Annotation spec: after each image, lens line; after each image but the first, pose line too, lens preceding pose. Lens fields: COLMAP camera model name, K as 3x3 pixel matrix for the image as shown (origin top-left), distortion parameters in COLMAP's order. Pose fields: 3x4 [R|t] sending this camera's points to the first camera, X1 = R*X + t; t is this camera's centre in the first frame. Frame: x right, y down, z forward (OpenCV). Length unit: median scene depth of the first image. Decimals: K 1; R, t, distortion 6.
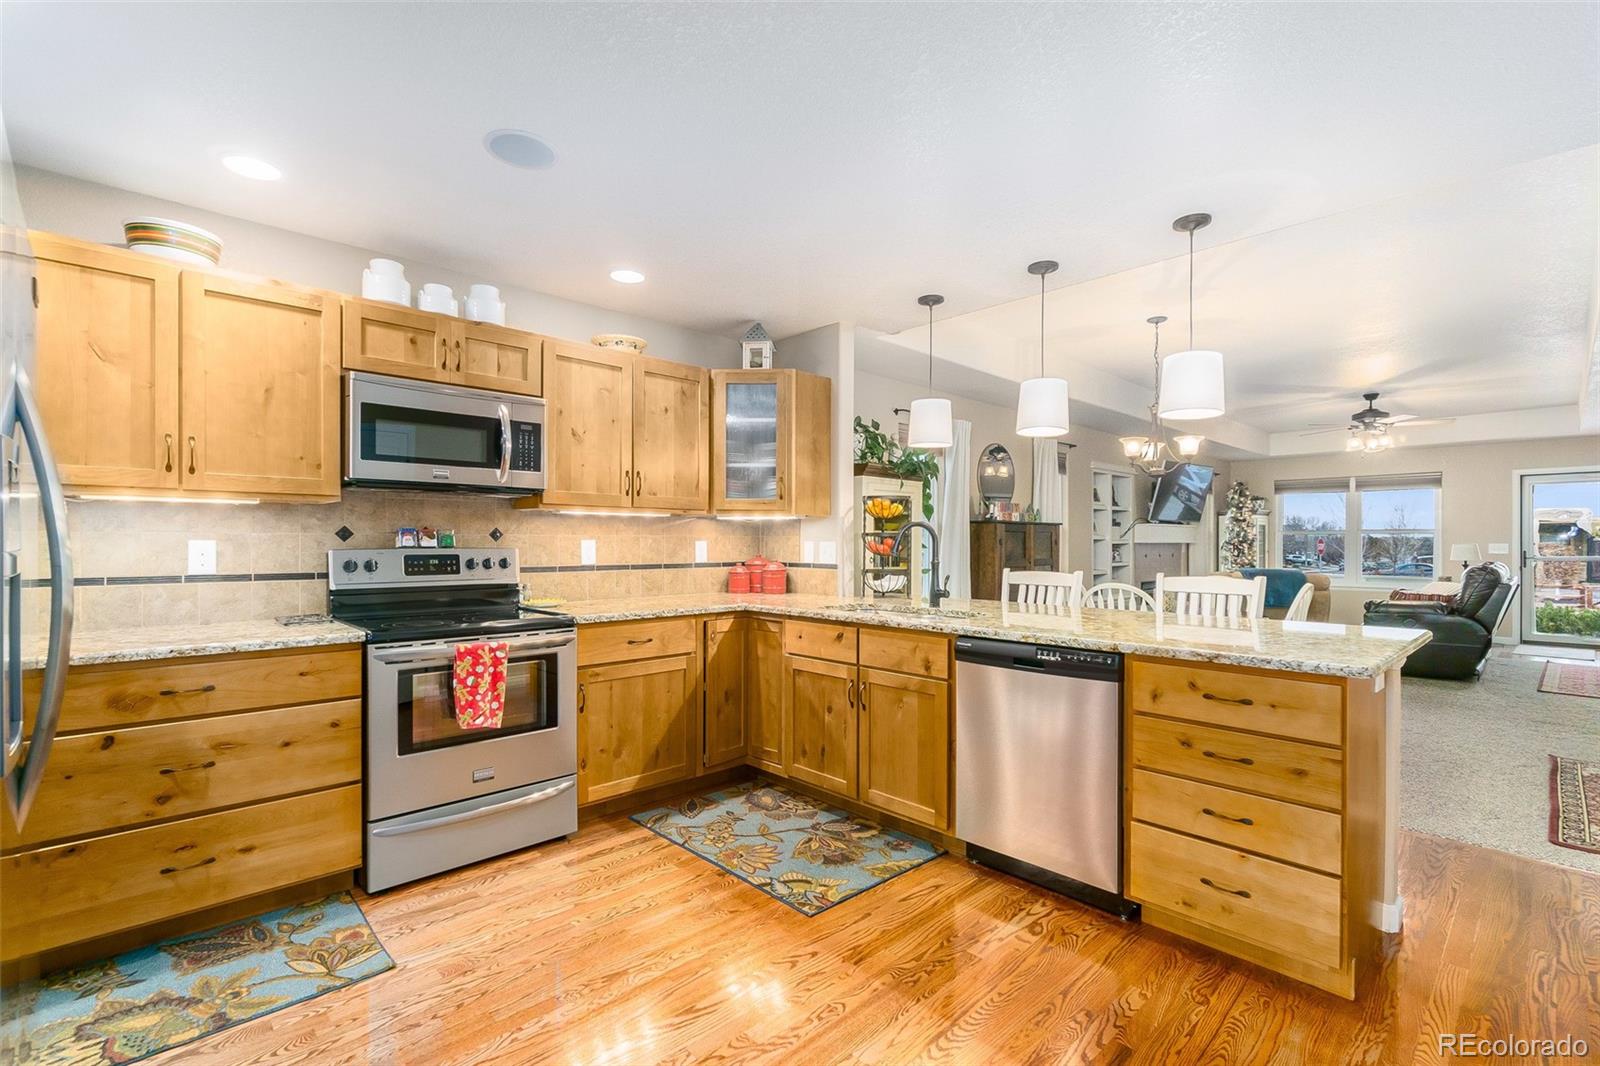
lens RADIAL K [[717.1, 0, 784.3], [0, 717.1, 542.9], [0, 0, 1]] dist [0.000667, 0.000298]
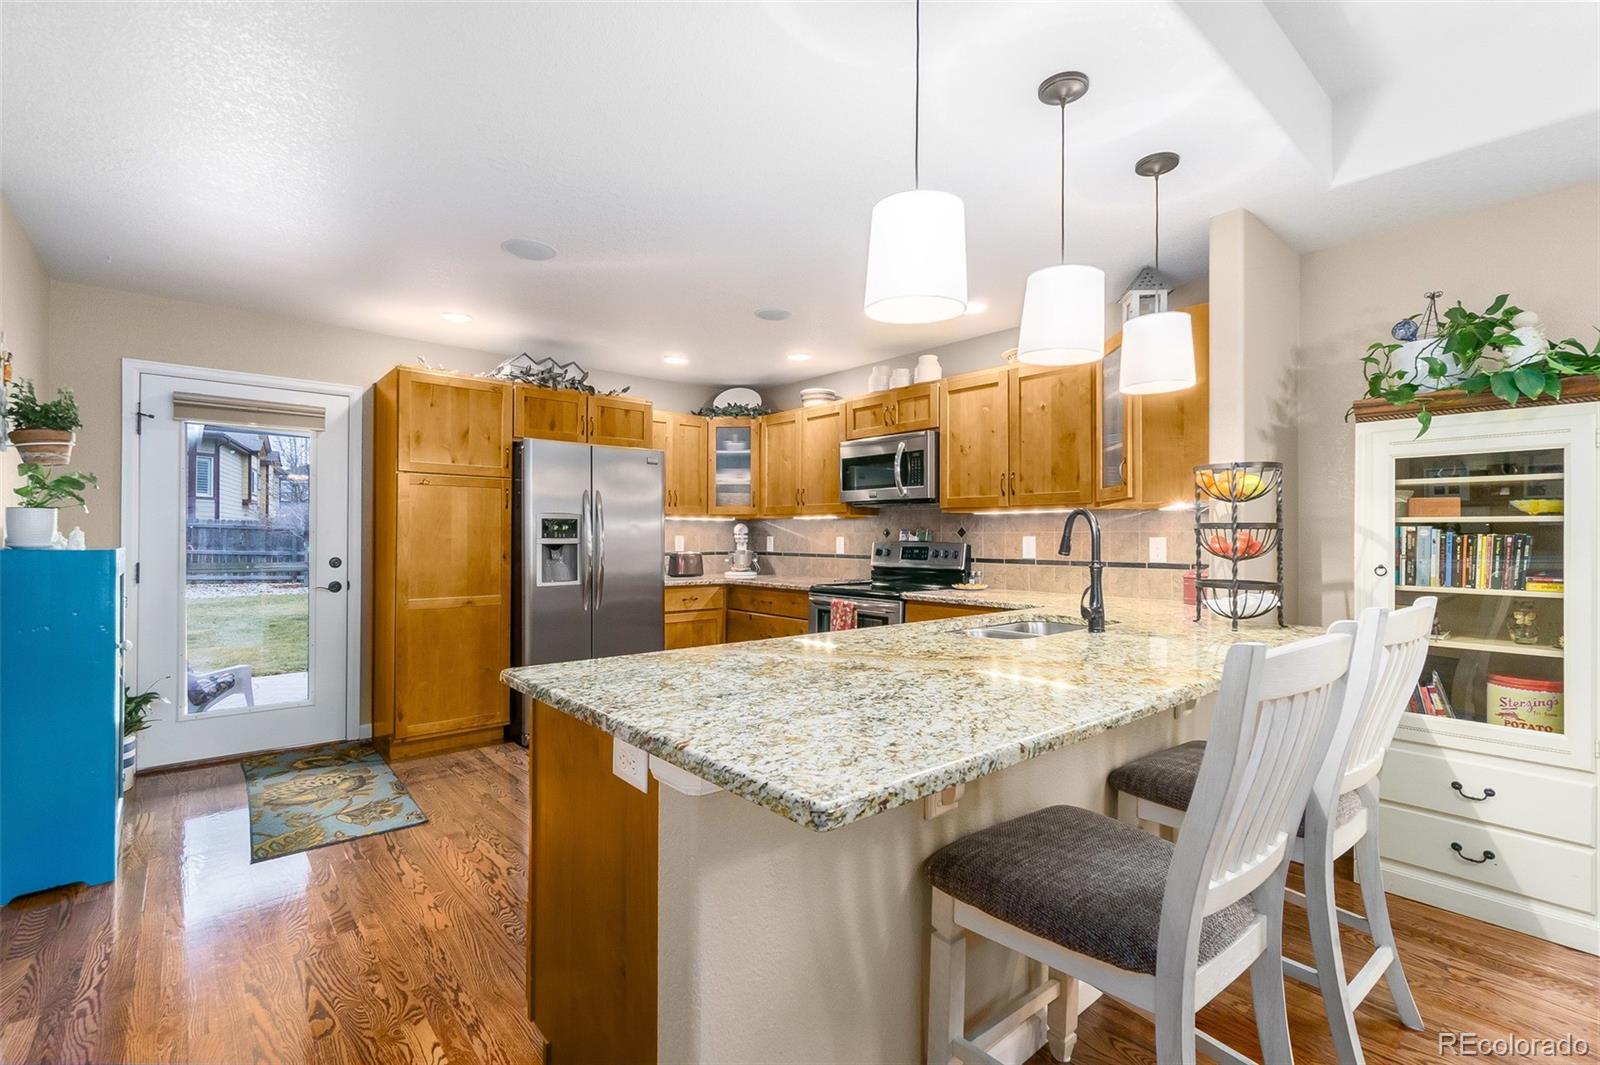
lens RADIAL K [[714.8, 0, 804.8], [0, 714.8, 534.1], [0, 0, 1]] dist [0.000801, 0.000119]
pose [[-0.034279, -0.006687, -0.999390, 1.055993], [-0.005132, 0.999966, -0.006514, 0.001615], [0.999399, 0.004906, -0.034312, 0.869119]]
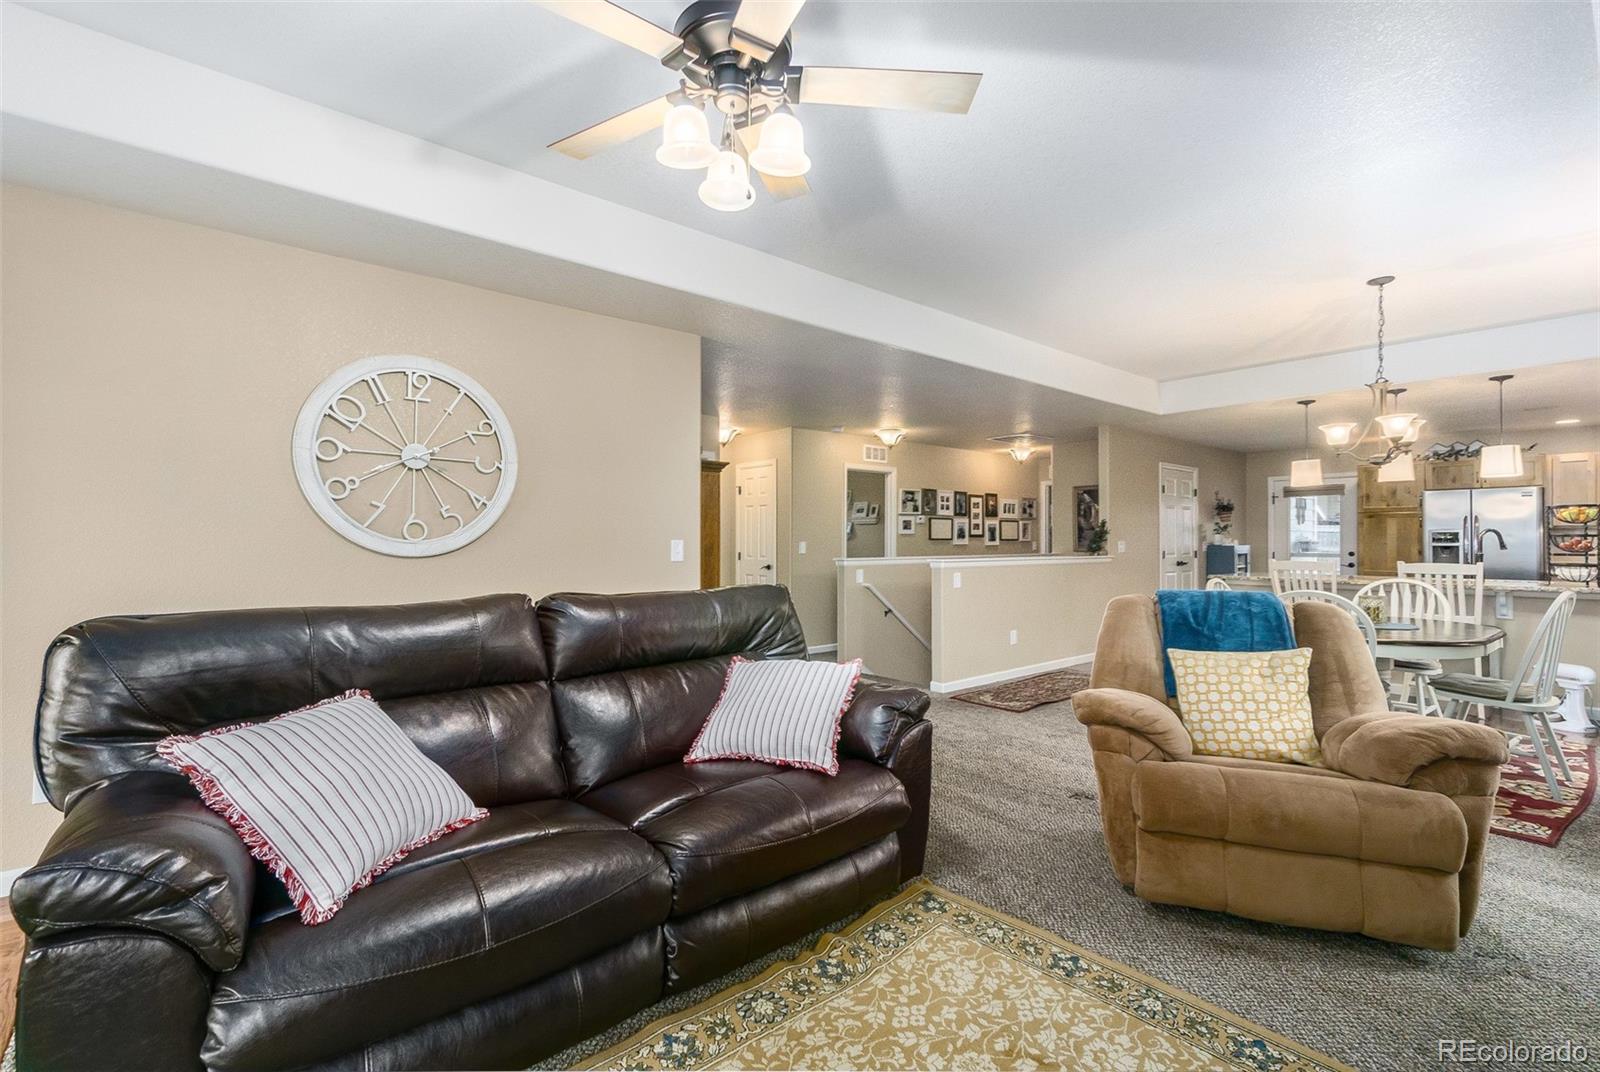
lens RADIAL K [[723.6, 0, 773.5], [0, 723.6, 536.0], [0, 0, 1]] dist [0.011608, 0.000489]
pose [[-0.998134, -0.001541, 0.061043, 1.985590], [-0.001897, 0.999982, -0.005770, -0.000918], [-0.061033, -0.005875, -0.998118, 3.213867]]
